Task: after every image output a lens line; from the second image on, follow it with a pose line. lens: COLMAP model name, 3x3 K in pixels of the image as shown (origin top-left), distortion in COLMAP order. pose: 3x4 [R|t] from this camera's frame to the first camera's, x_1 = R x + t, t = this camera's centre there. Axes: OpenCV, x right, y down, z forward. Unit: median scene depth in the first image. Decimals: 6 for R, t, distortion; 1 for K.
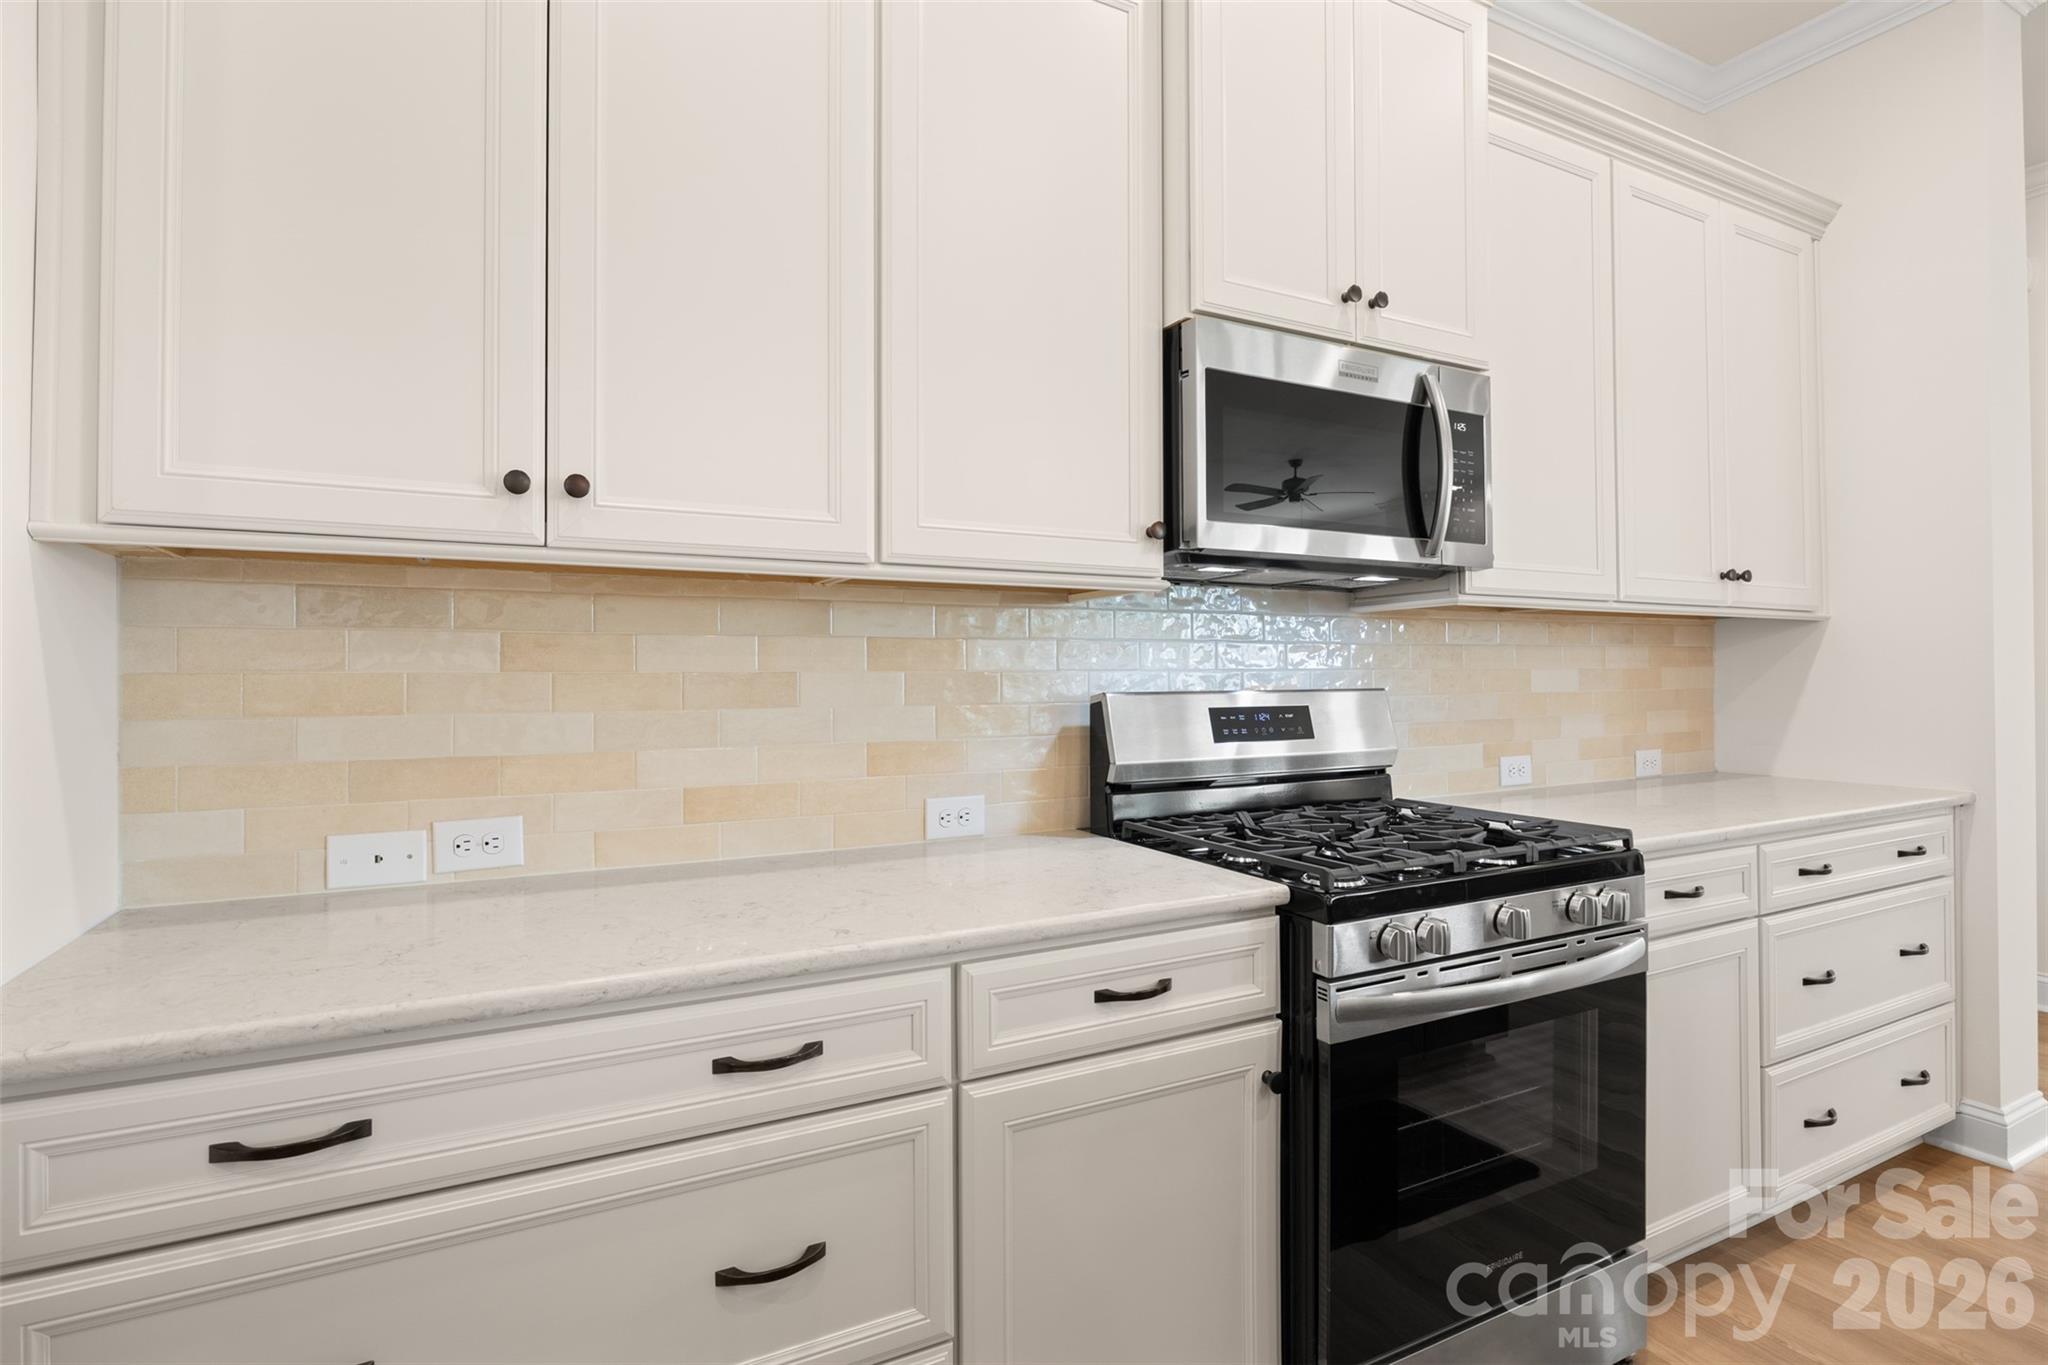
lens RADIAL K [[1020.8, 0, 1033.4], [0, 1020.8, 664.9], [0, 0, 1]] dist [-0.012420, -0.000124]
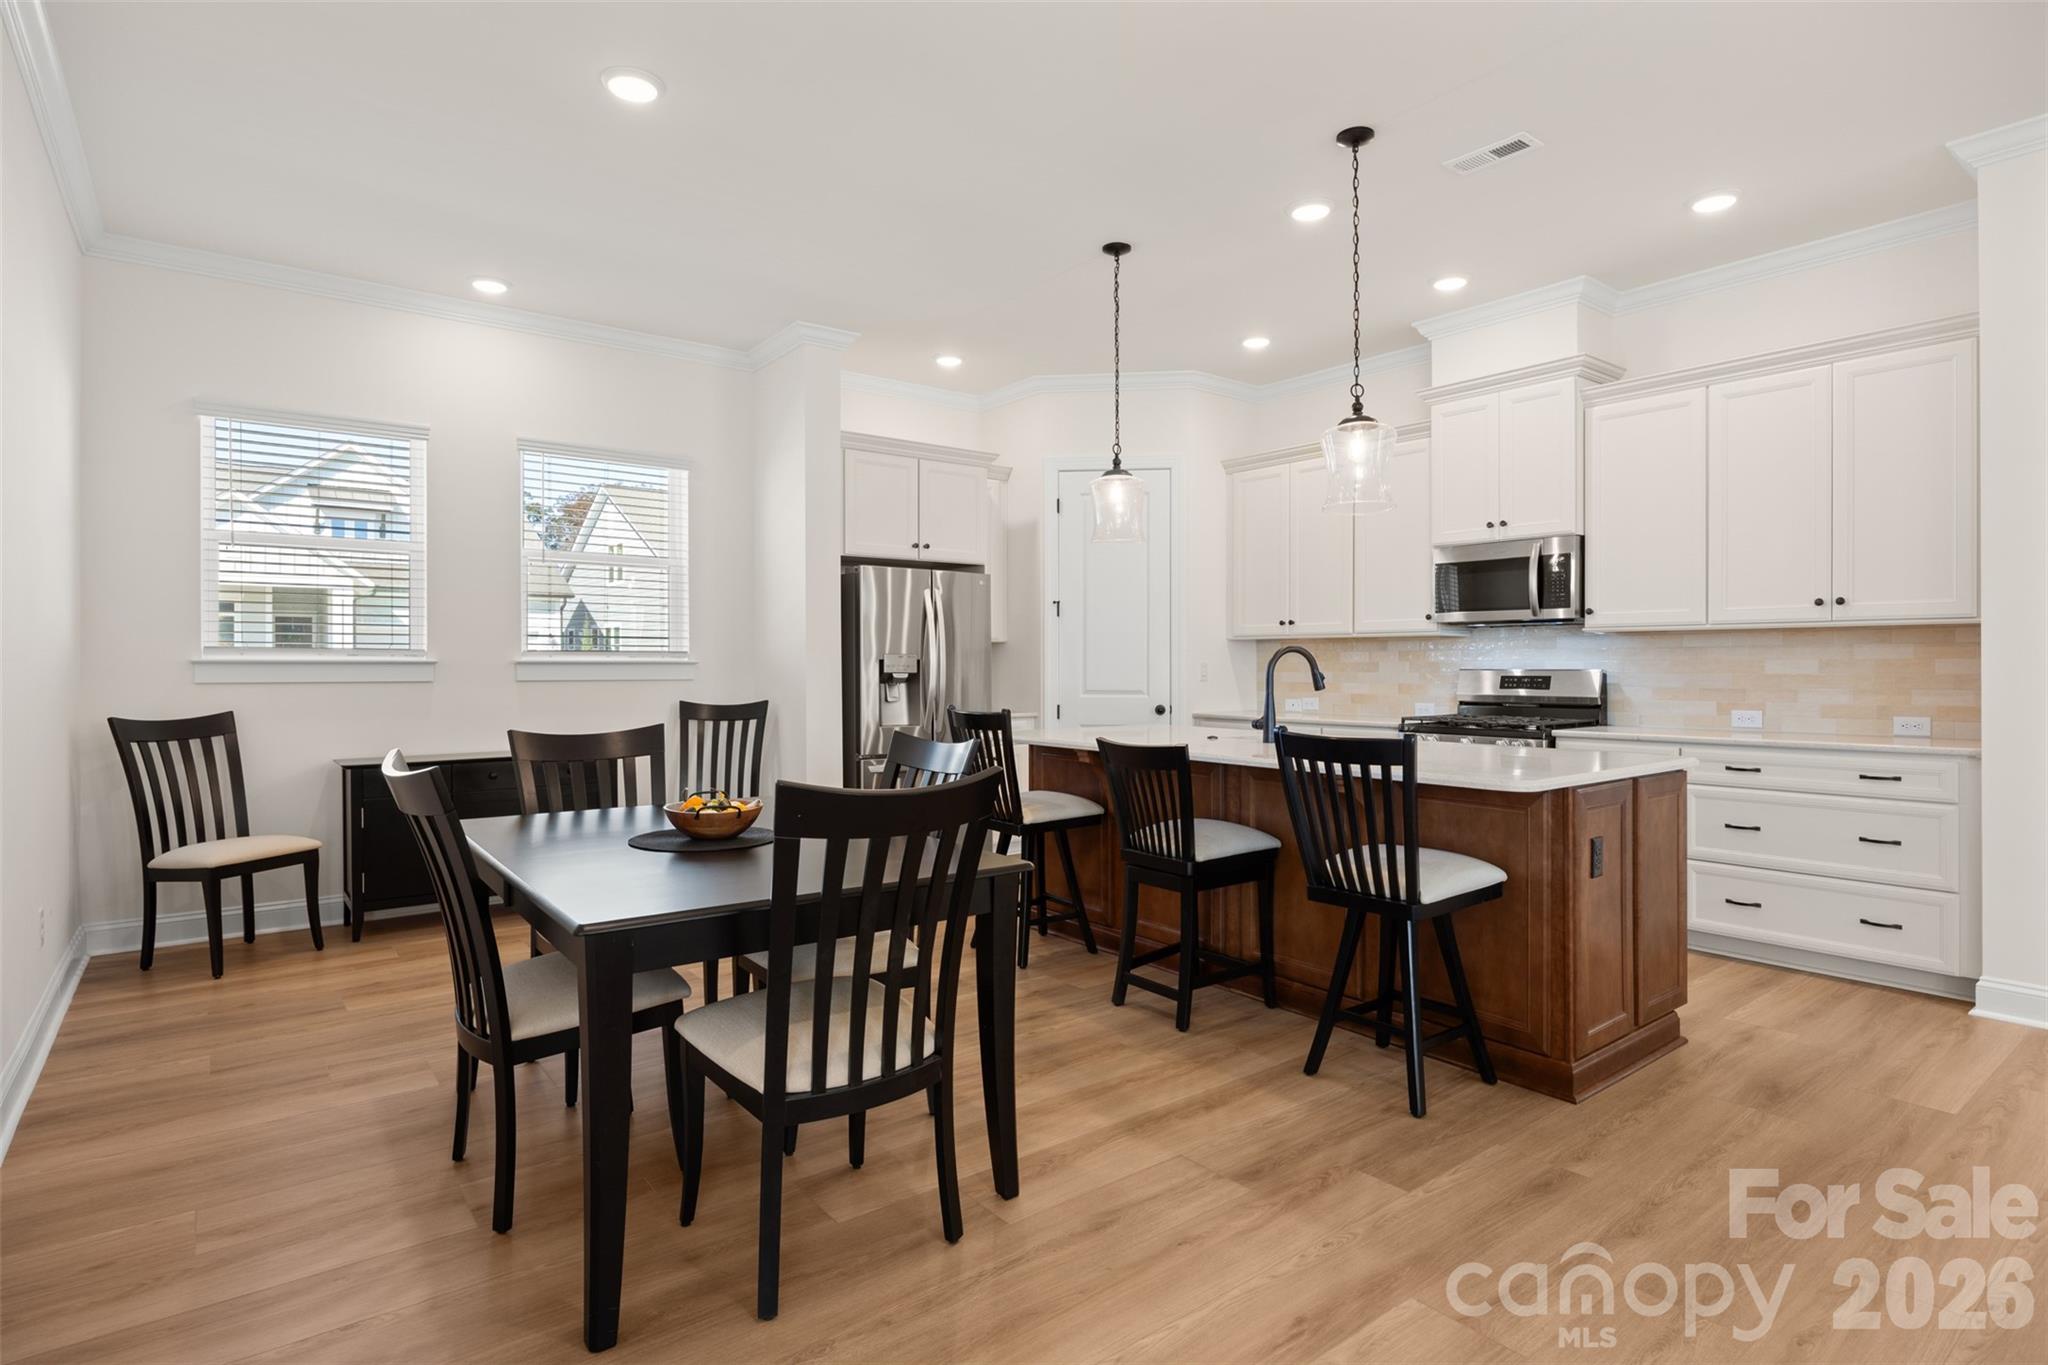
lens RADIAL K [[1043.4, 0, 1025.1], [0, 1043.4, 669.2], [0, 0, 1]] dist [-0.009579, 0.000265]
pose [[0.172080, 0.007138, -0.985057, 2.956081], [0.008763, 0.999923, 0.008777, -0.009562], [0.985044, -0.010143, 0.172005, -0.750720]]
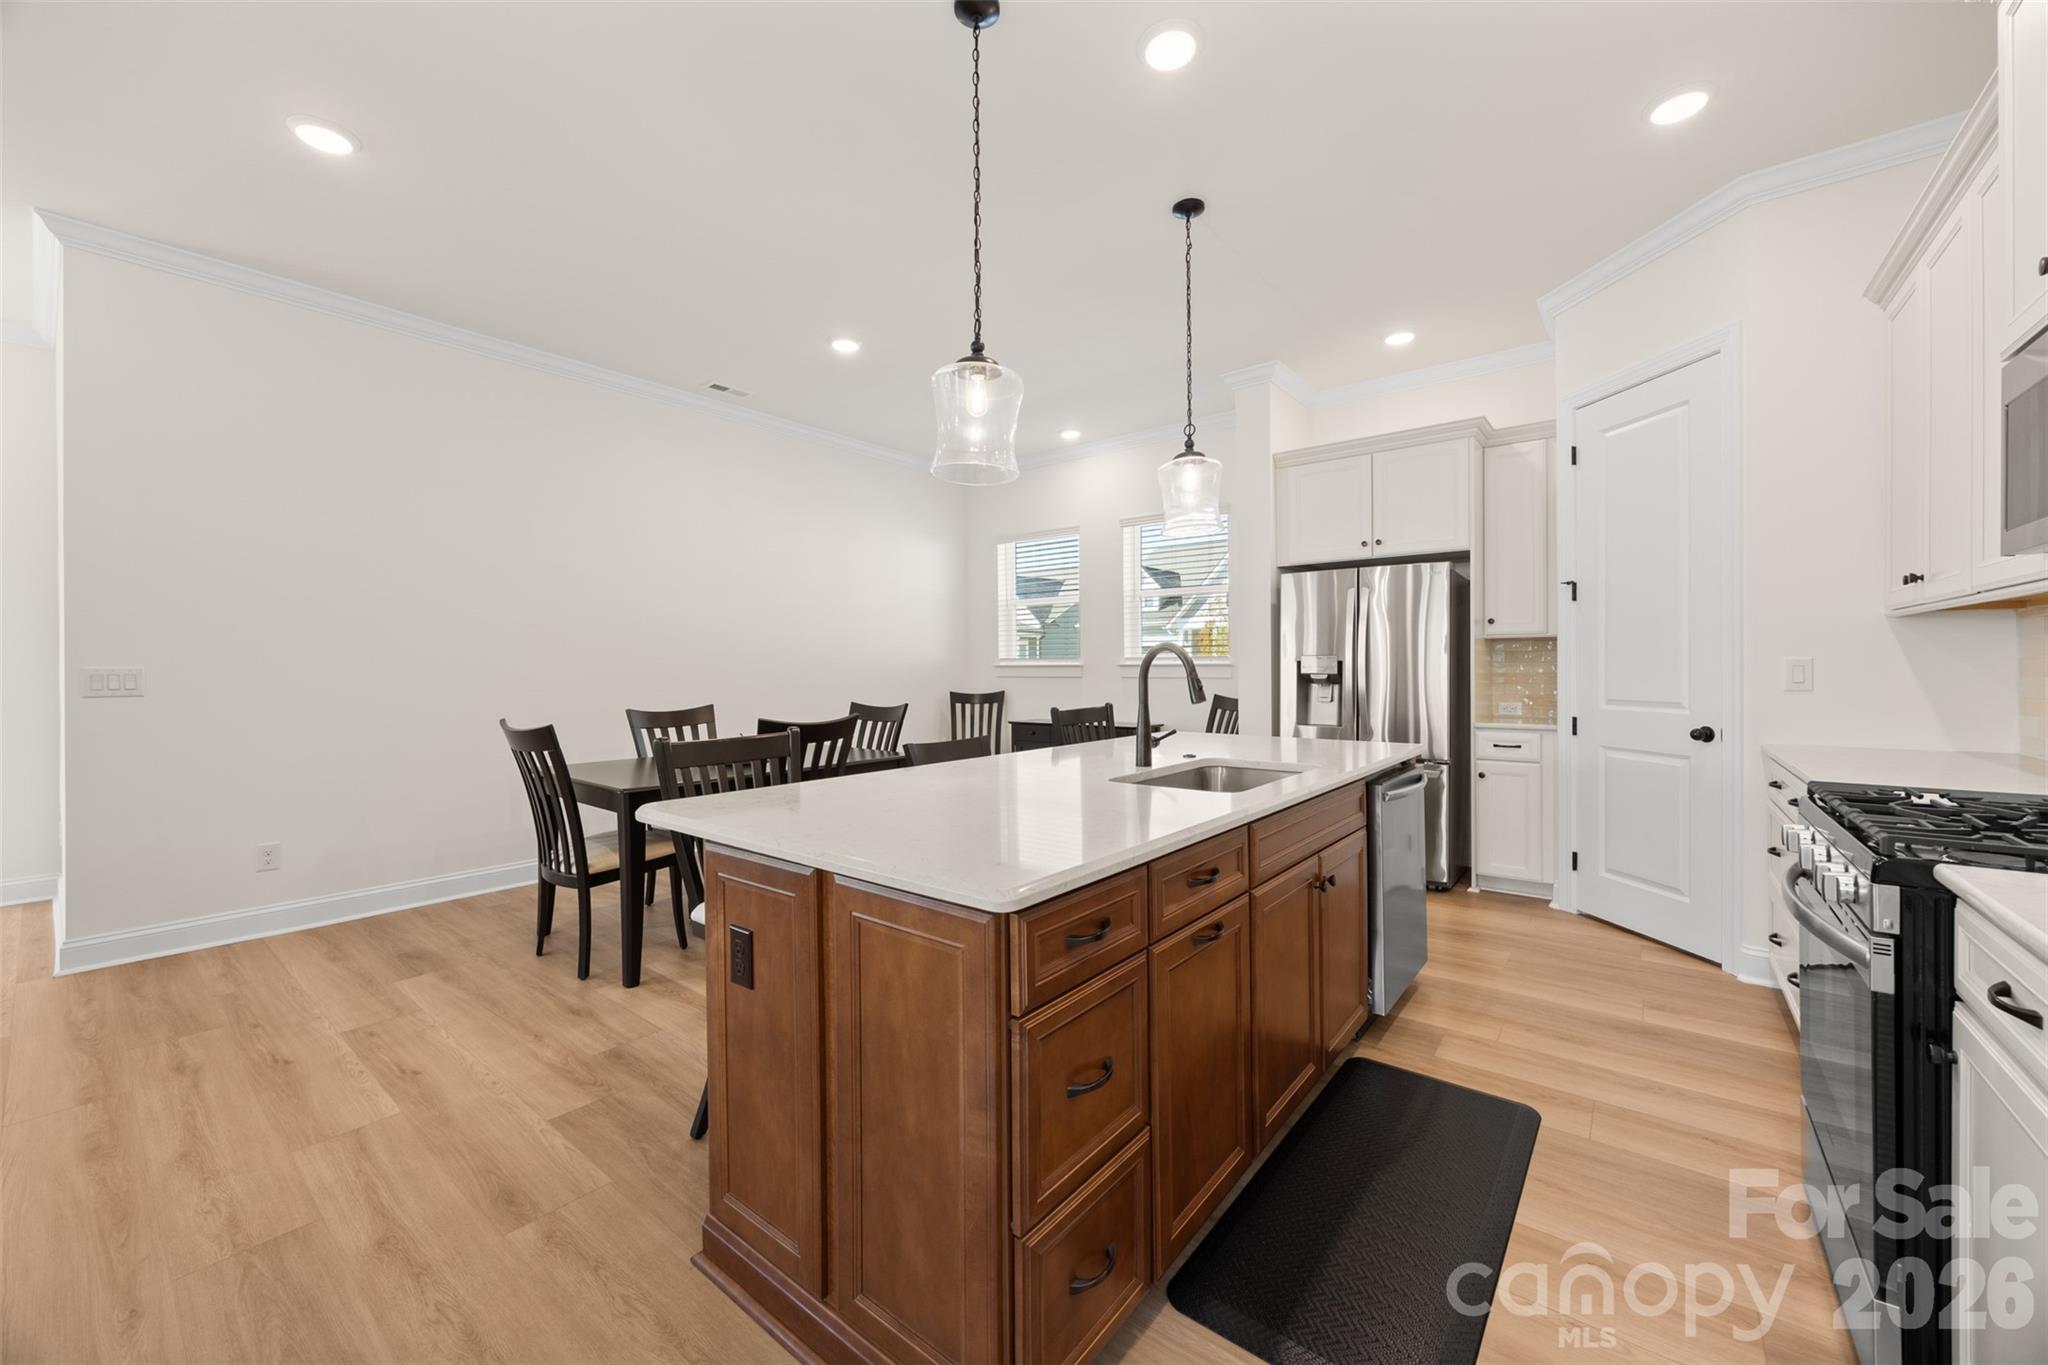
lens RADIAL K [[778.9, 0, 1028.0], [0, 778.9, 675.3], [0, 0, 1]] dist [0.000669, -0.000159]
pose [[-0.915177, 0.012728, -0.402851, 1.538540], [0.012322, 0.999918, 0.003601, 0.011487], [0.402864, -0.001669, -0.915258, 1.314854]]
